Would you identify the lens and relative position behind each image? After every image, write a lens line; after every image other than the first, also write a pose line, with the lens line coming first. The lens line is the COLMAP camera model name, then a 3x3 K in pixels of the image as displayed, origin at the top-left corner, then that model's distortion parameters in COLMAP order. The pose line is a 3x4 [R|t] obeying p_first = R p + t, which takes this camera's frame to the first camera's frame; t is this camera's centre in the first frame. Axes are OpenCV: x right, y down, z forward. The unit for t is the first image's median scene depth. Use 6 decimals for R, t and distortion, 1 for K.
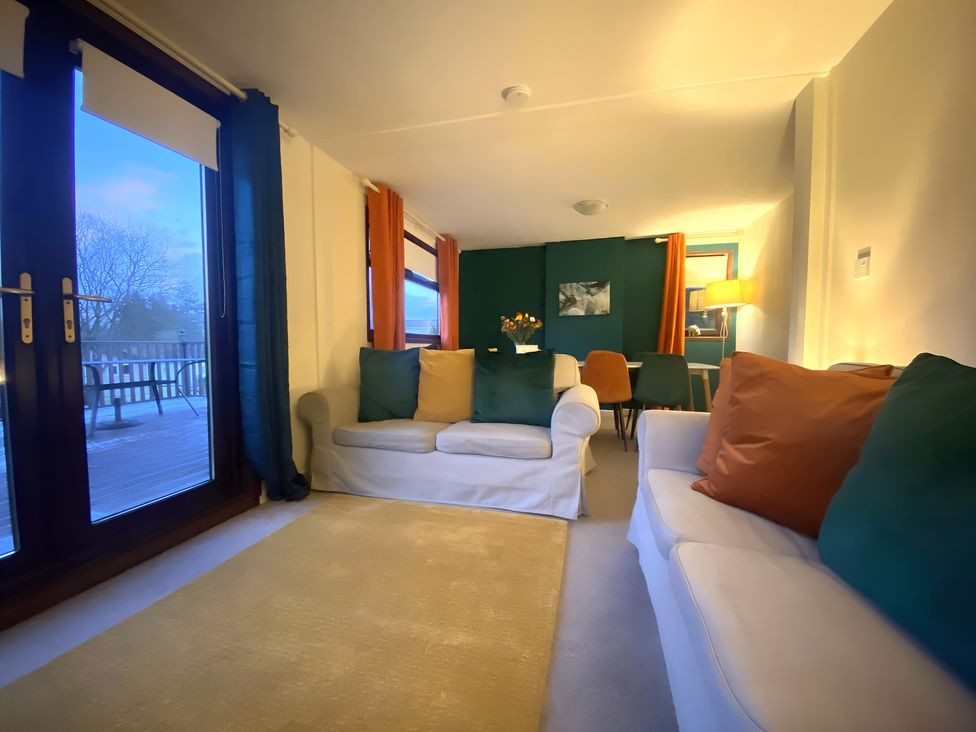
lens RADIAL K [[397.4, 0, 488.0], [0, 397.4, 366.0], [0, 0, 1]] dist [0.036400, -0.030227]
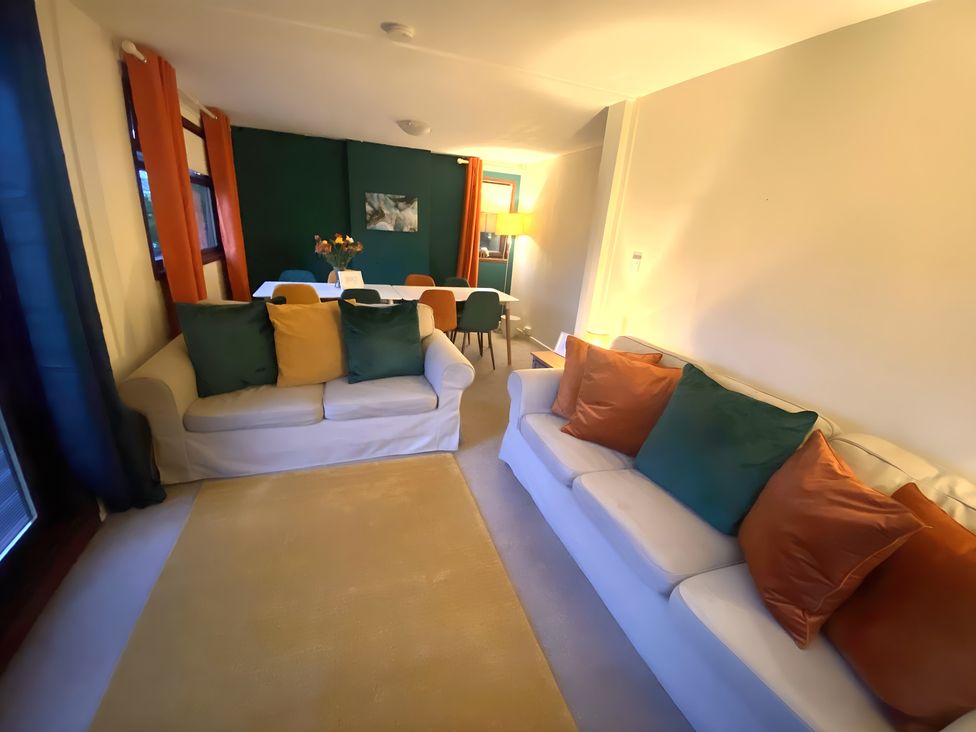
lens RADIAL K [[397.4, 0, 488.0], [0, 397.4, 366.0], [0, 0, 1]] dist [0.036400, -0.030227]
pose [[0.821266, -0.134263, 0.554522, -0.231483], [-0.043569, 0.954320, 0.295592, -0.160724], [-0.568879, -0.266920, 0.777901, 0.008157]]
